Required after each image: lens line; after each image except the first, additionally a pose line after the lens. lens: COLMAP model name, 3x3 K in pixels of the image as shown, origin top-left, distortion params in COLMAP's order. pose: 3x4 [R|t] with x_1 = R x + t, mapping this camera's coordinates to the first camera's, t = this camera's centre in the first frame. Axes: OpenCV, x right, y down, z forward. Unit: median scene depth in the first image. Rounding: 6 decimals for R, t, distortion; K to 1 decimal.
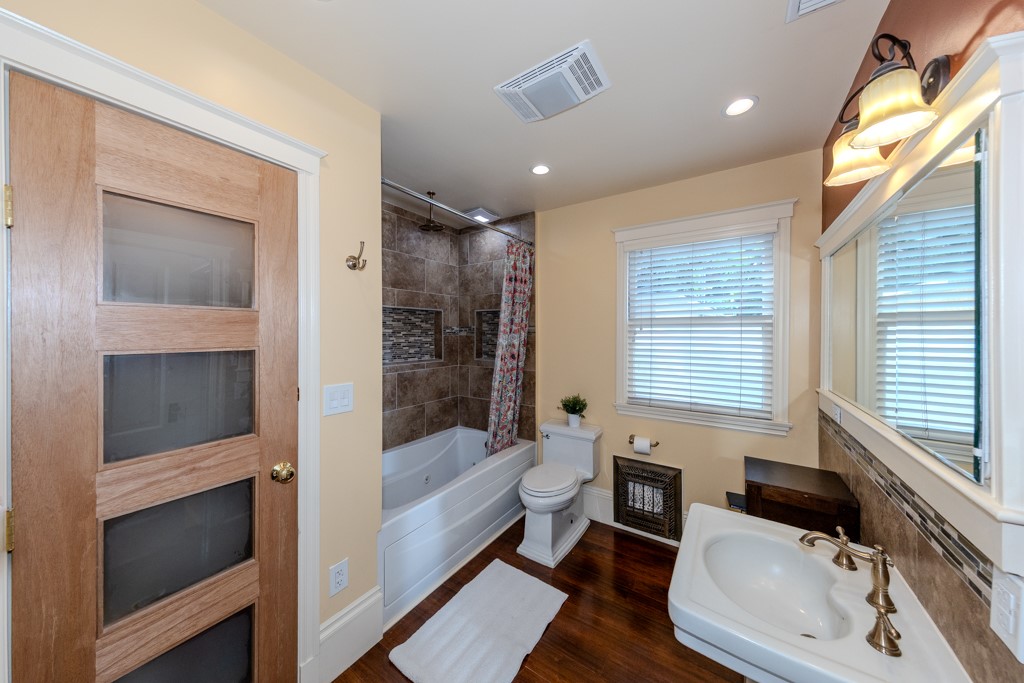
lens RADIAL K [[331.3, 0, 511.9], [0, 331.3, 333.3], [0, 0, 1]] dist [0.000051, -0.000004]
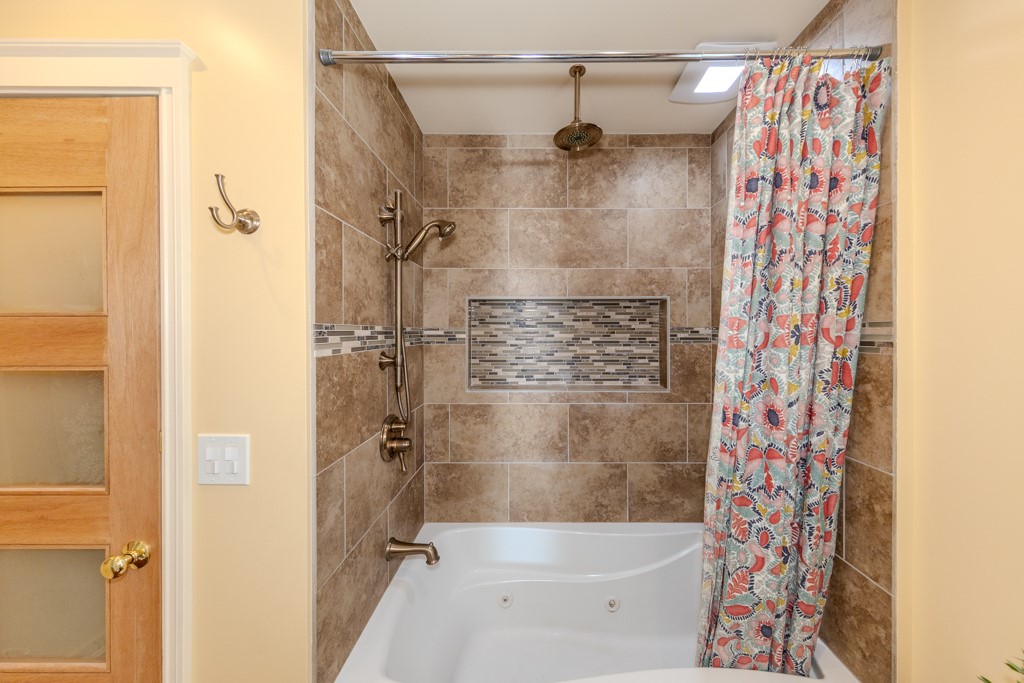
lens RADIAL K [[352.1, 0, 514.0], [0, 352.1, 334.3], [0, 0, 1]] dist [-0.000705, -0.000141]
pose [[0.560958, 0.002957, -0.827839, 0.140185], [-0.000665, 0.999995, 0.003120, -0.012865], [0.827844, -0.001200, 0.560957, 0.547263]]
